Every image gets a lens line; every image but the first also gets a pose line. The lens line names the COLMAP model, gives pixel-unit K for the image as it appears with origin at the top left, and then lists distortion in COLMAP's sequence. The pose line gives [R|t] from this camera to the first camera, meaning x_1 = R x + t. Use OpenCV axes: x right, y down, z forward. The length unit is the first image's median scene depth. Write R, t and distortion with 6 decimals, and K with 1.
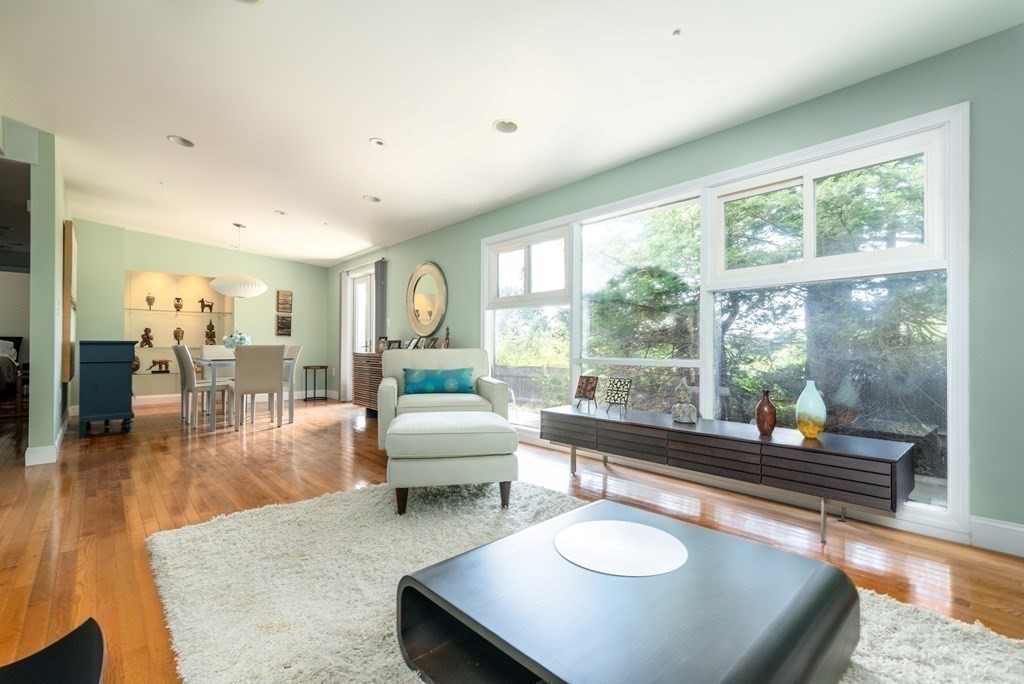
lens RADIAL K [[455.6, 0, 513.6], [0, 455.6, 340.9], [0, 0, 1]] dist [0.014770, 0.000120]
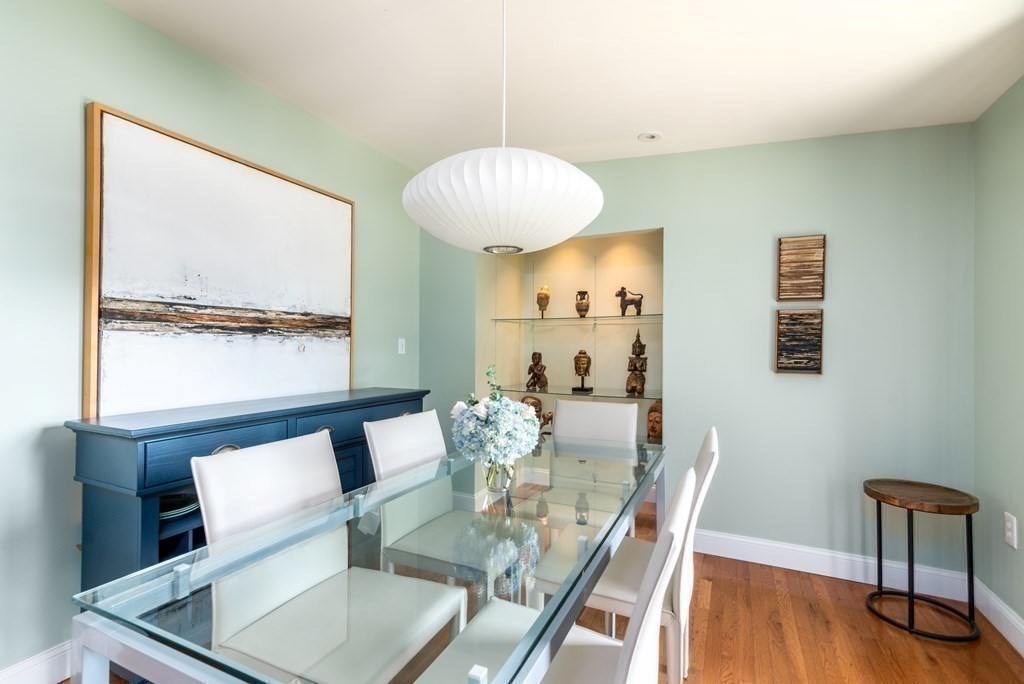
lens RADIAL K [[455.6, 0, 516.5], [0, 455.6, 346.2], [0, 0, 1]] dist [0.014770, 0.000120]
pose [[0.381586, -0.001428, -0.924332, -0.286576], [0.010266, 0.999944, 0.002693, -0.034254], [0.924276, -0.010517, 0.381580, 0.715342]]
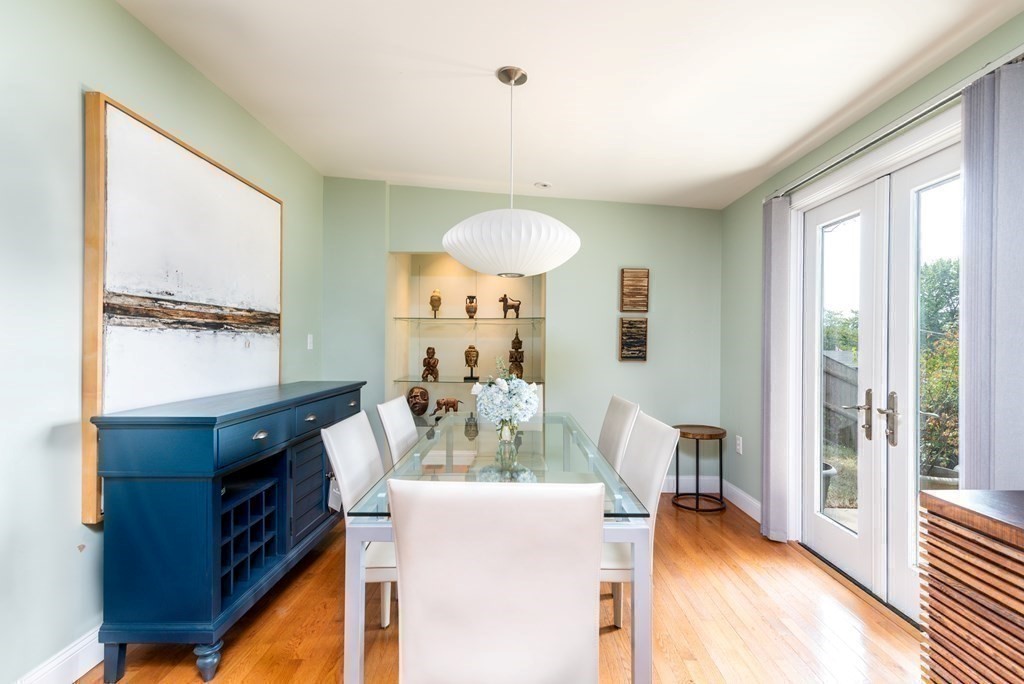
lens RADIAL K [[455.6, 0, 517.0], [0, 455.6, 344.5], [0, 0, 1]] dist [0.014770, 0.000120]
pose [[0.739267, 0.003406, -0.673404, -0.276951], [0.006521, 0.999904, 0.012216, -0.035946], [0.673381, -0.013422, 0.739174, 0.579251]]
